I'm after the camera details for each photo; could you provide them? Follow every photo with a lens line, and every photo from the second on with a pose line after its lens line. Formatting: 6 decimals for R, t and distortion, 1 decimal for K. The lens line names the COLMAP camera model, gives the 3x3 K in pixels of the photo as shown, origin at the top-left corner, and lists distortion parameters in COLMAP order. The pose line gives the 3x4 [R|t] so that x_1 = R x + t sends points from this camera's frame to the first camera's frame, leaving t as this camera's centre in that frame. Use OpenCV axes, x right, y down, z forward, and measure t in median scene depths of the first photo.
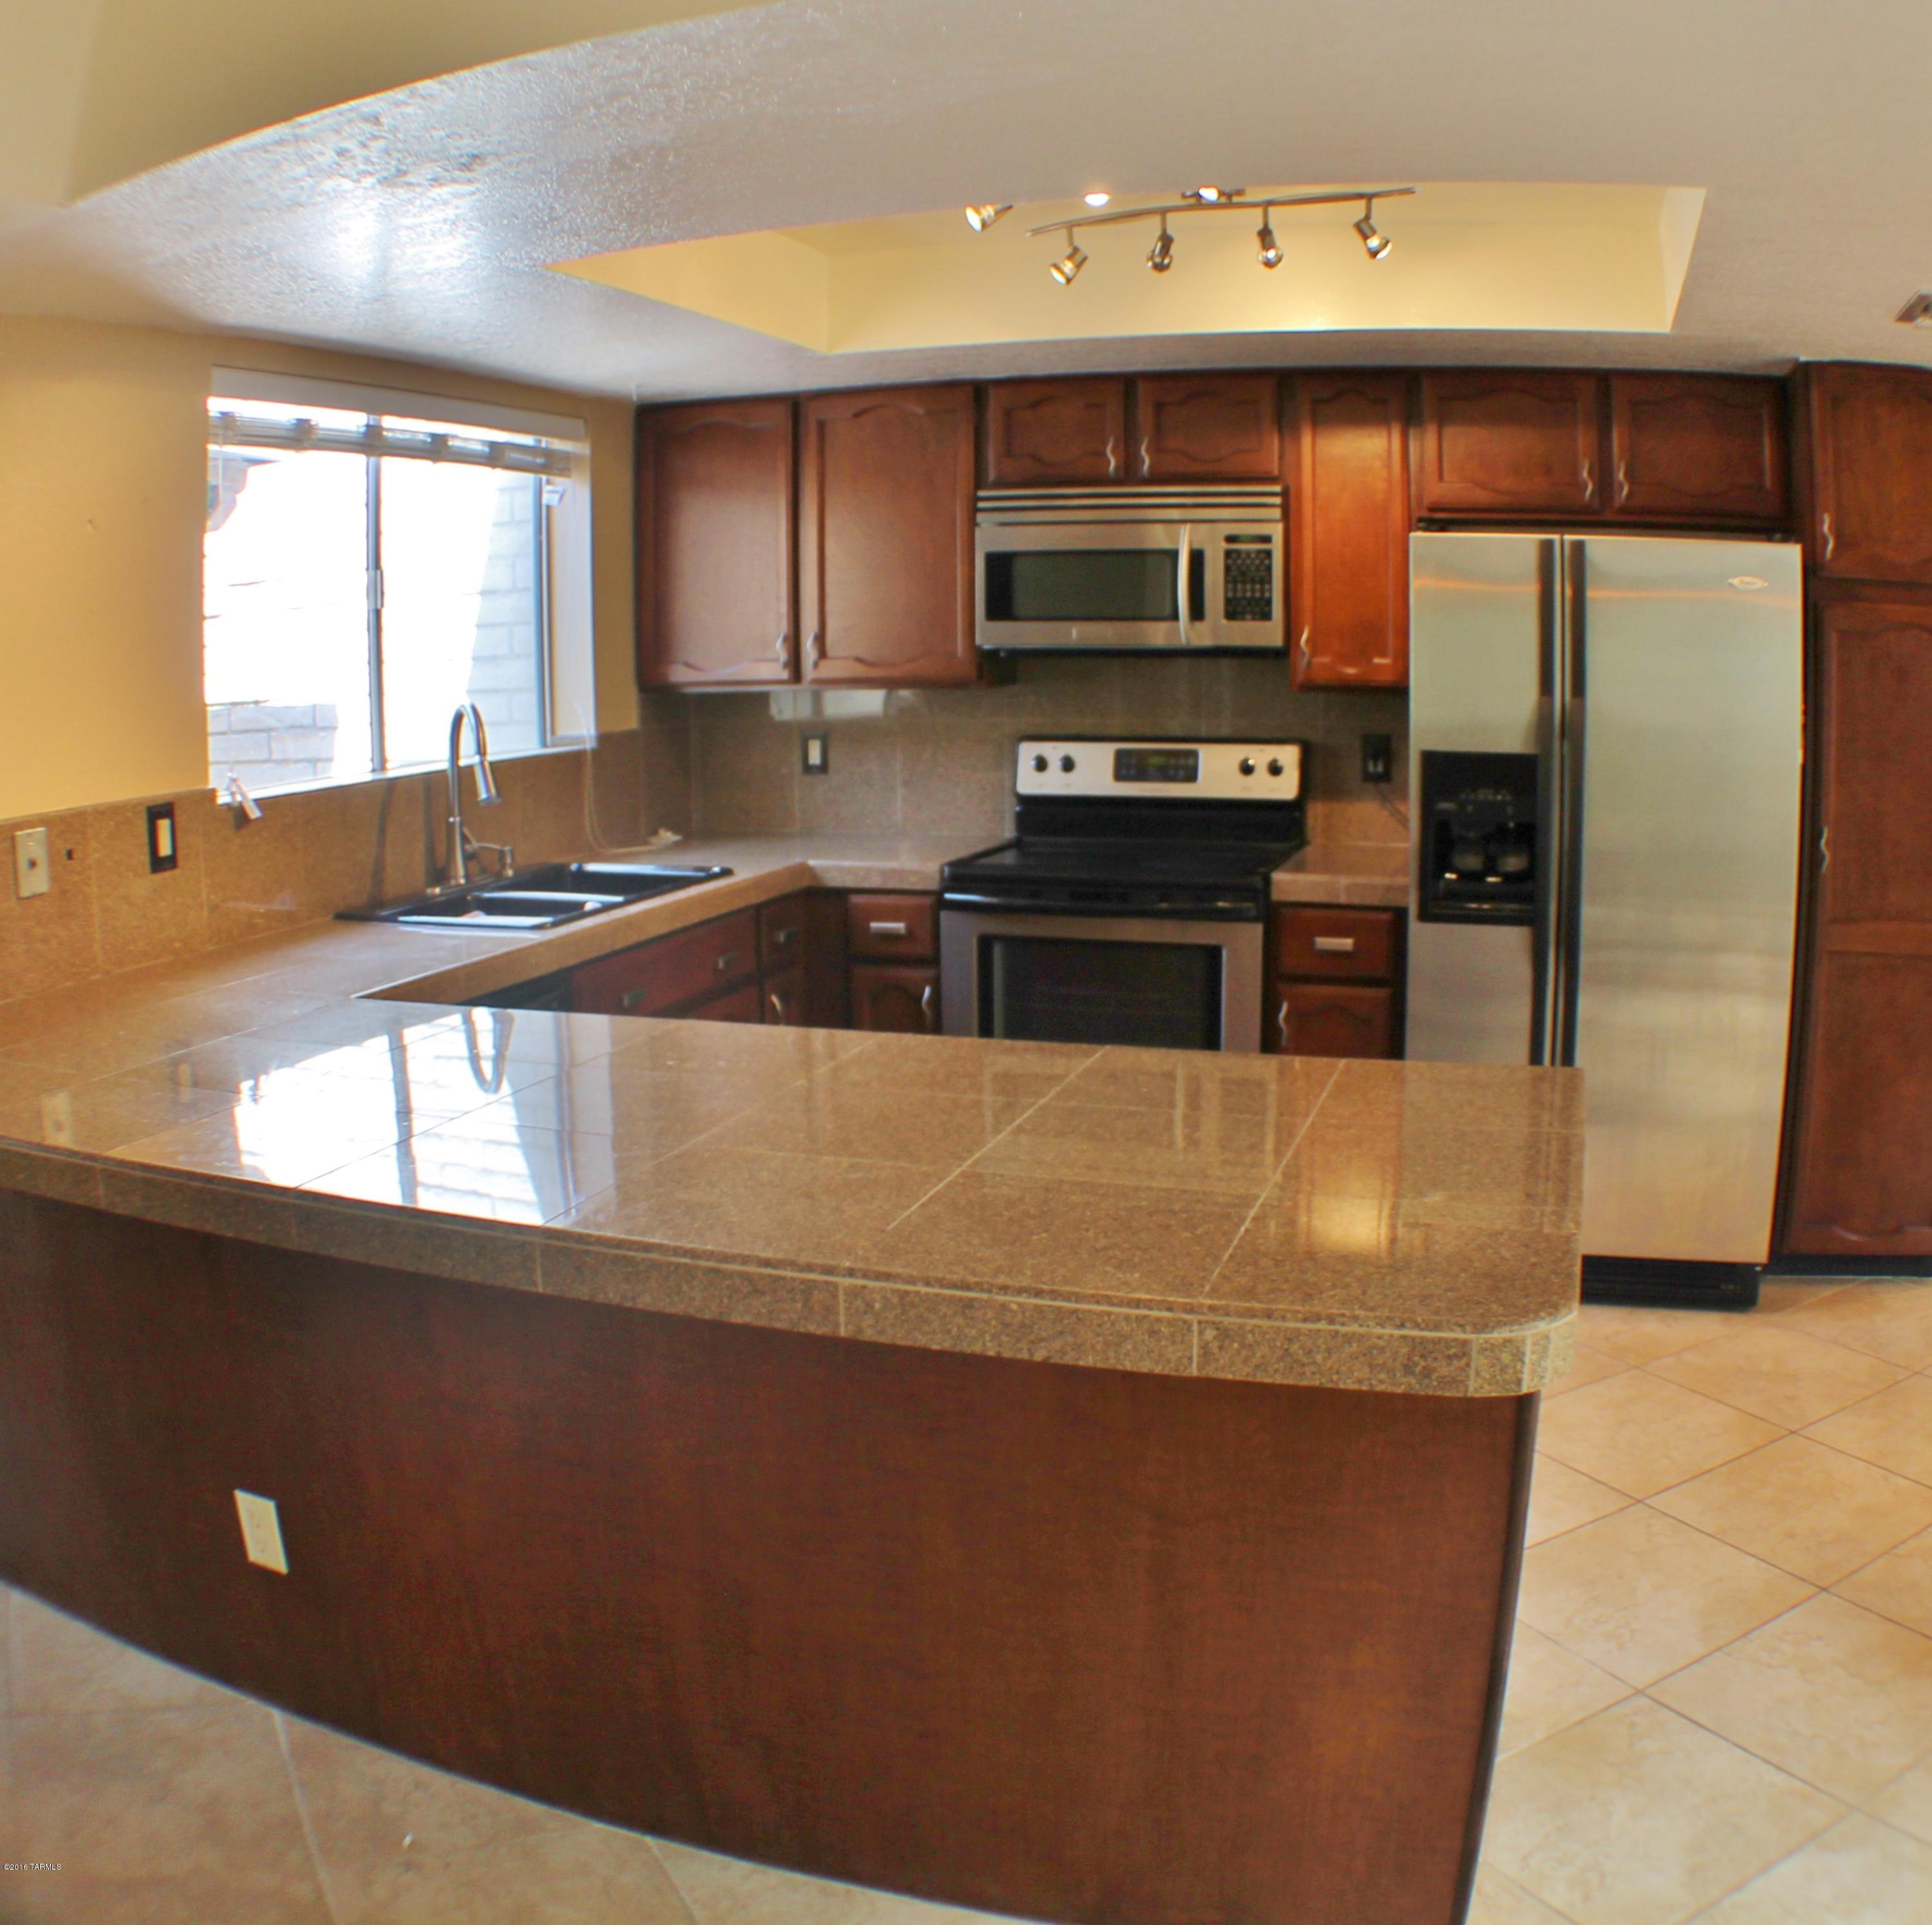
lens RADIAL K [[1850.1, 0, 1014.9], [0, 1850.1, 945.8], [0, 0, 1]] dist [-0.333435, 0.032656]
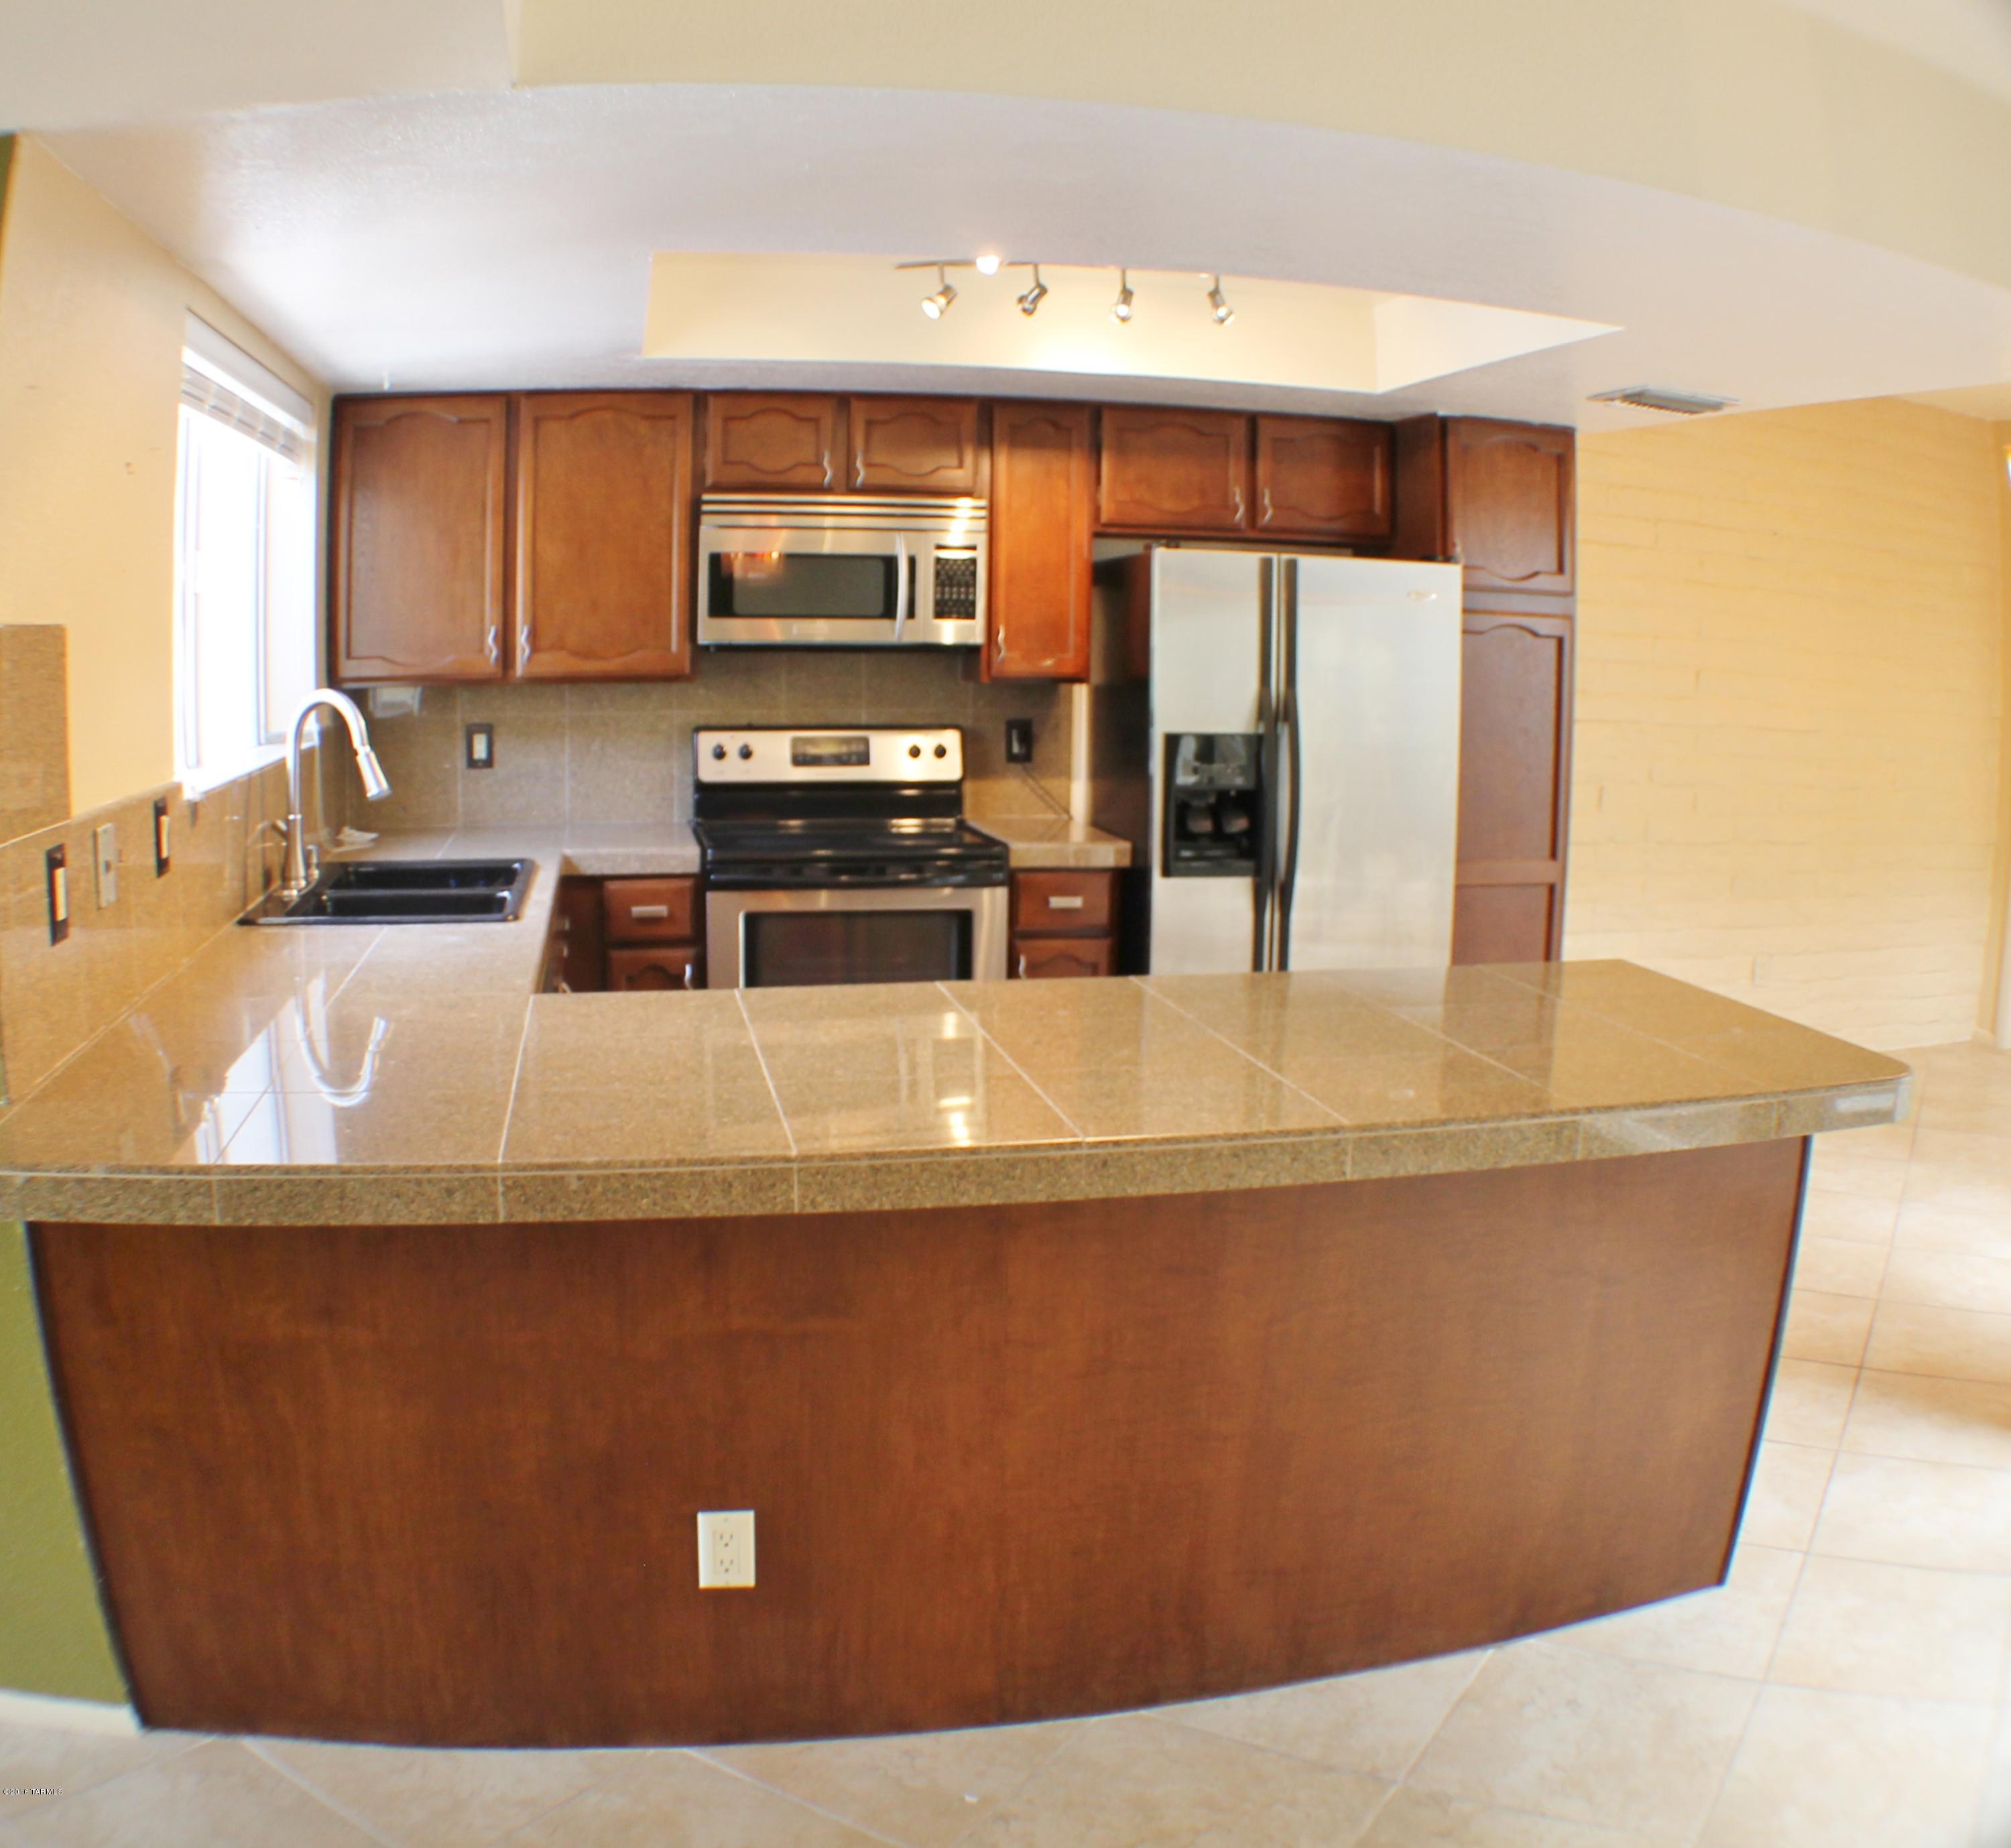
lens RADIAL K [[1810.7, 0, 1005.5], [0, 1810.7, 924.0], [0, 0, 1]] dist [-0.349049, 0.015511]
pose [[0.863716, -0.056619, 0.500789, -0.415163], [0.059569, 0.998173, 0.010115, -0.000863], [-0.500447, 0.021095, 0.865510, 0.032853]]
